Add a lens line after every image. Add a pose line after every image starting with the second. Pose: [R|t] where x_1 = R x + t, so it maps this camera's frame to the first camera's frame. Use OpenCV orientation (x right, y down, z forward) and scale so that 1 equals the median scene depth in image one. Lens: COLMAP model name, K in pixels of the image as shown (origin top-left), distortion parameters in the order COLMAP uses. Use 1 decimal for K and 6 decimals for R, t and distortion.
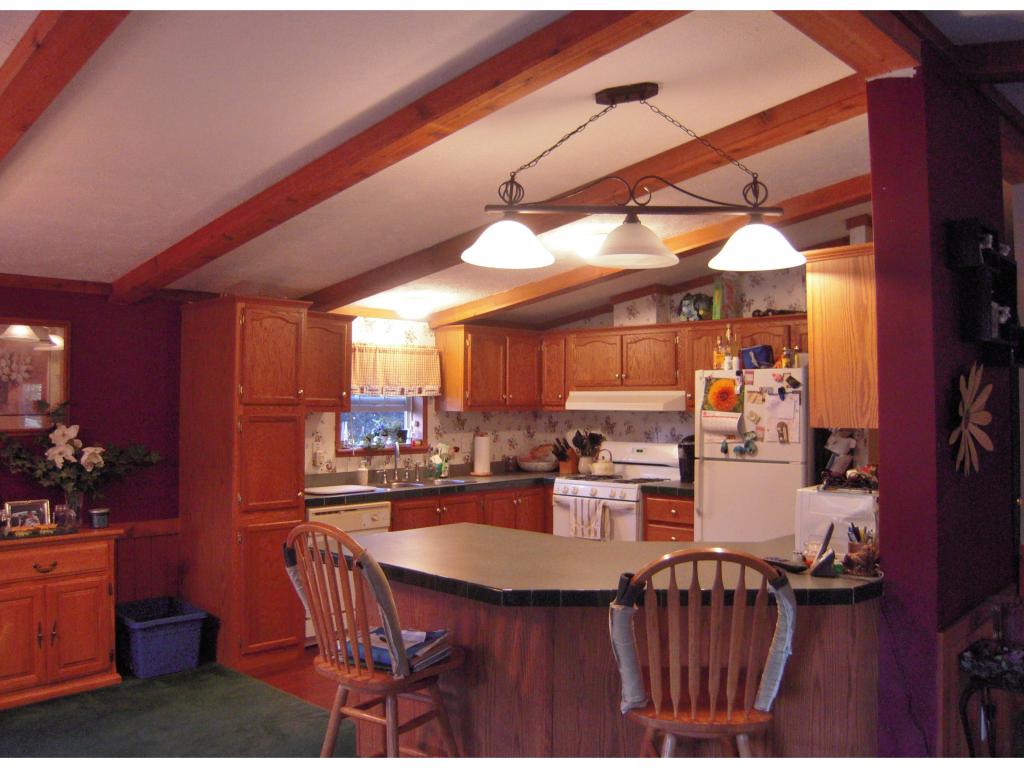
lens RADIAL K [[854.6, 0, 515.2], [0, 854.6, 372.5], [0, 0, 1]] dist [-0.119515, 0.064025]
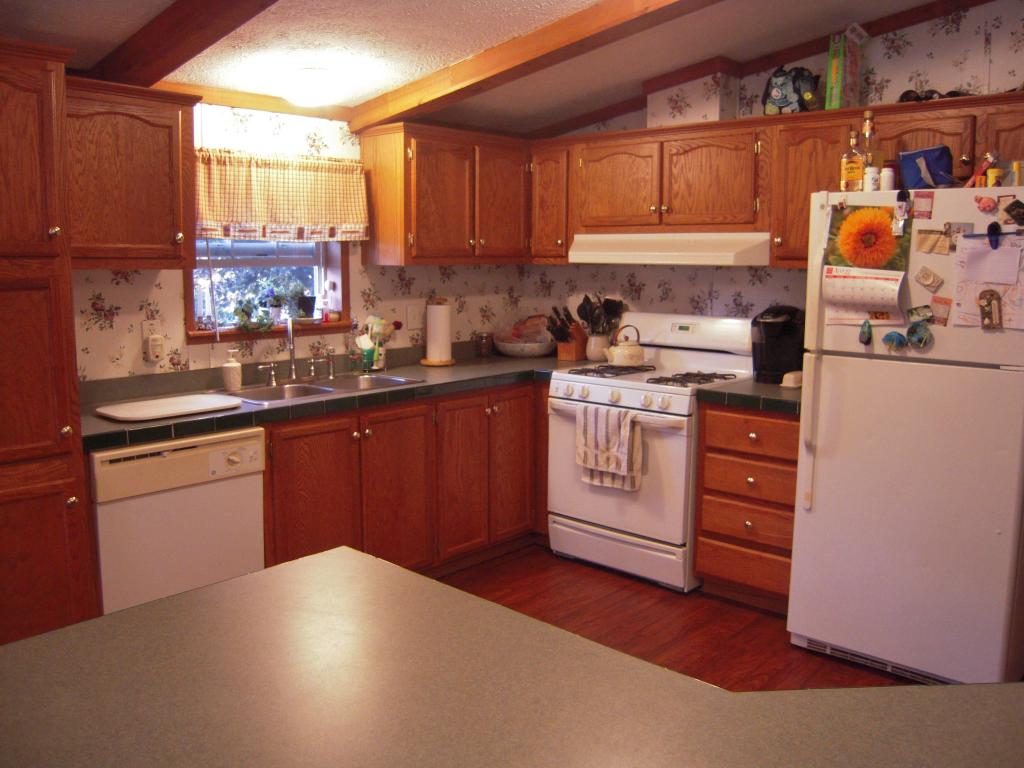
lens RADIAL K [[854.6, 0, 515.2], [0, 854.6, 372.5], [0, 0, 1]] dist [-0.119515, 0.064025]
pose [[0.999863, -0.002159, 0.016403, 0.009447], [-0.000646, 0.985598, 0.169105, 0.018181], [-0.016532, -0.169093, 0.985461, 0.393542]]
